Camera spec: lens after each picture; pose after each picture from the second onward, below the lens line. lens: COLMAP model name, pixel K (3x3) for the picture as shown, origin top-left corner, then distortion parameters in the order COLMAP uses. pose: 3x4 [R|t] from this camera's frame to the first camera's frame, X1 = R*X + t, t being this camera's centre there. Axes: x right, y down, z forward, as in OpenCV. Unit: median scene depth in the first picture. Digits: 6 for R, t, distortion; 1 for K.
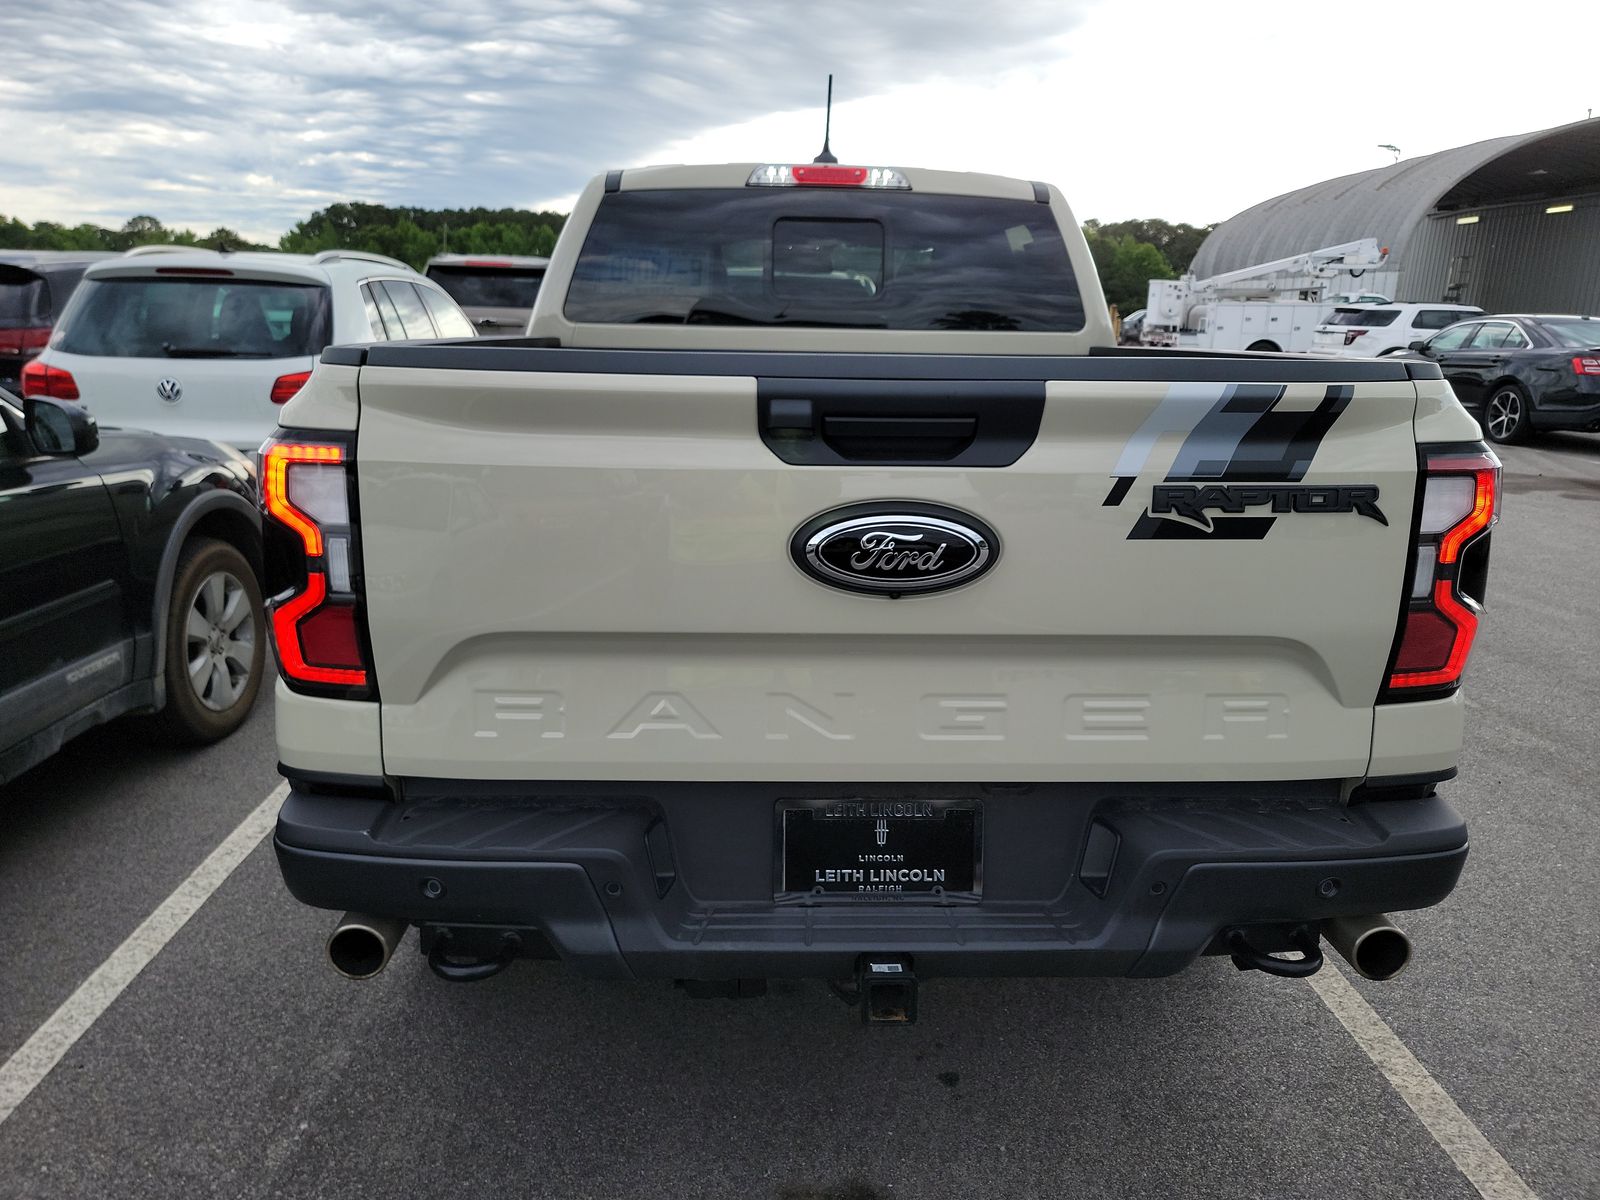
lens RADIAL K [[1123.4, 0, 851.7], [0, 1123.4, 598.9], [0, 0, 1]] dist [0.074189, -0.070698]
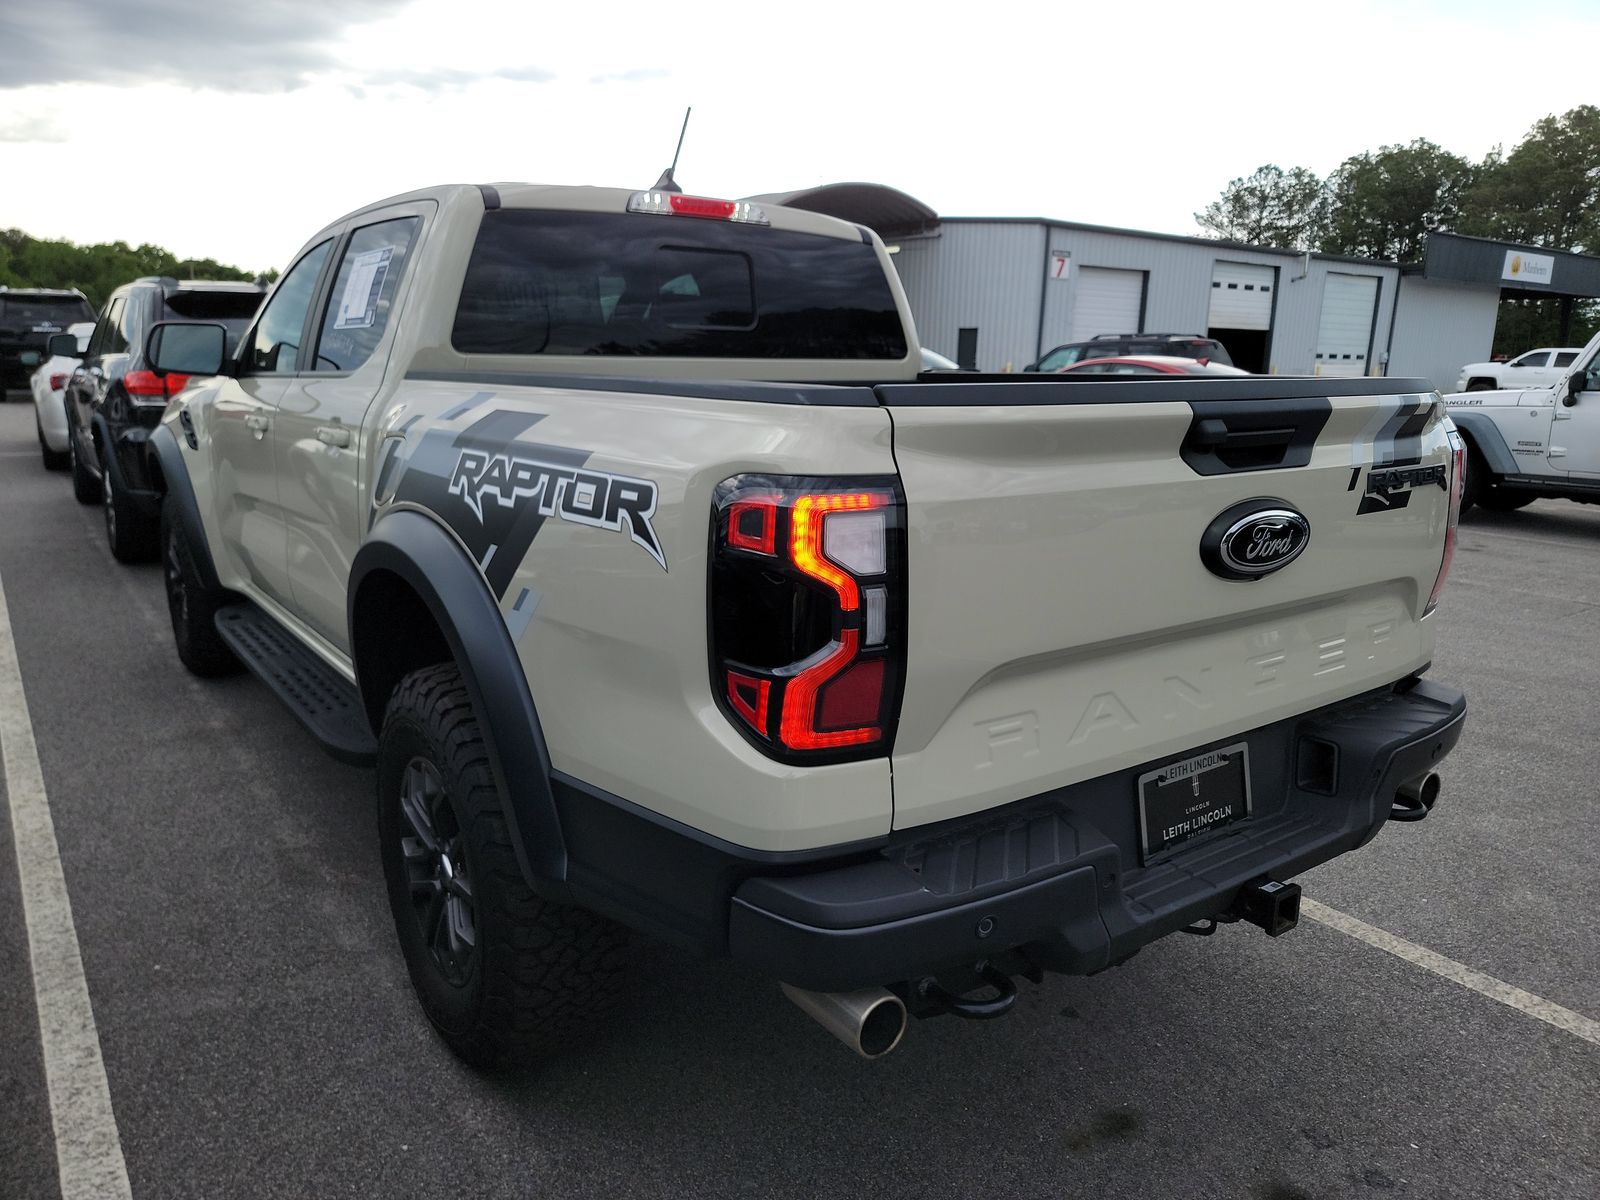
lens RADIAL K [[1123.4, 0, 851.7], [0, 1123.4, 598.9], [0, 0, 1]] dist [0.074189, -0.070698]
pose [[0.818418, -0.128738, 0.560016, -0.977229], [0.140211, 0.989863, 0.022645, -0.067344], [-0.557254, 0.059988, 0.828172, 0.229651]]
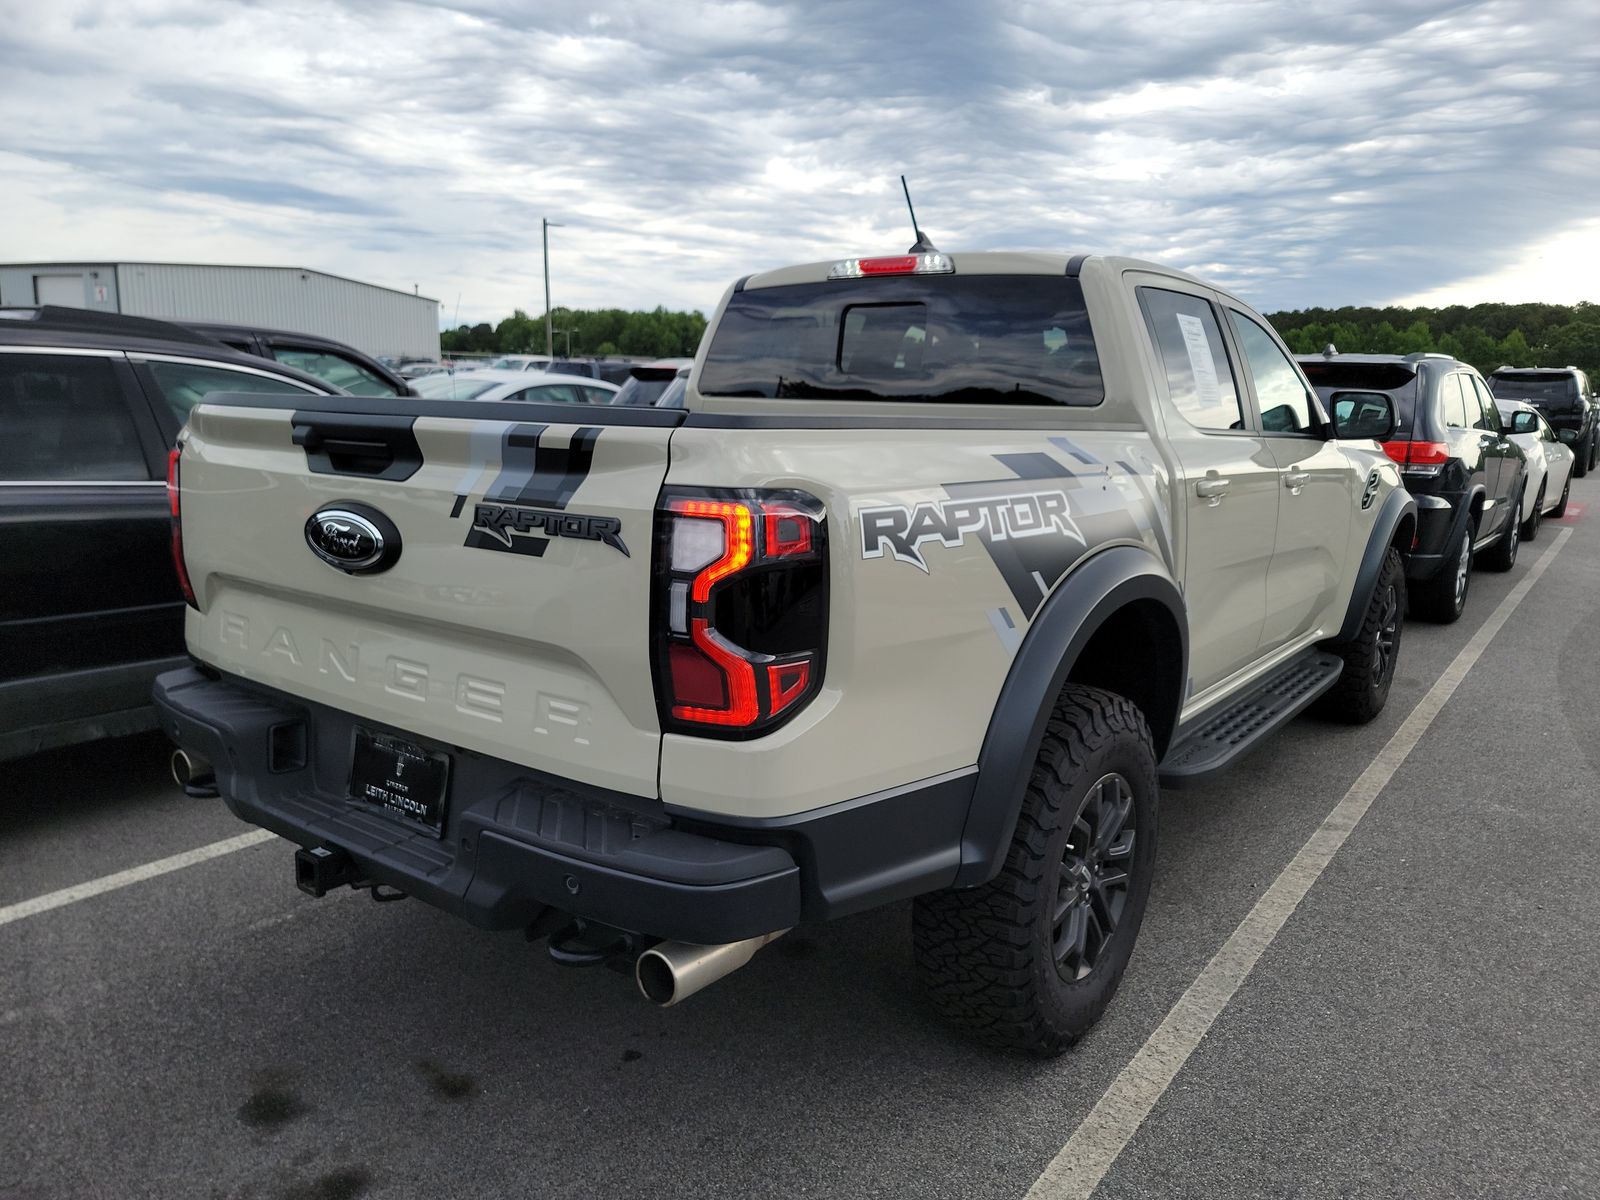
lens RADIAL K [[1123.4, 0, 851.7], [0, 1123.4, 598.9], [0, 0, 1]] dist [0.074189, -0.070698]
pose [[0.787468, 0.109698, -0.606514, 1.299920], [-0.159366, 0.986810, -0.028432, -0.028217], [0.595396, 0.119047, 0.794564, 0.276059]]
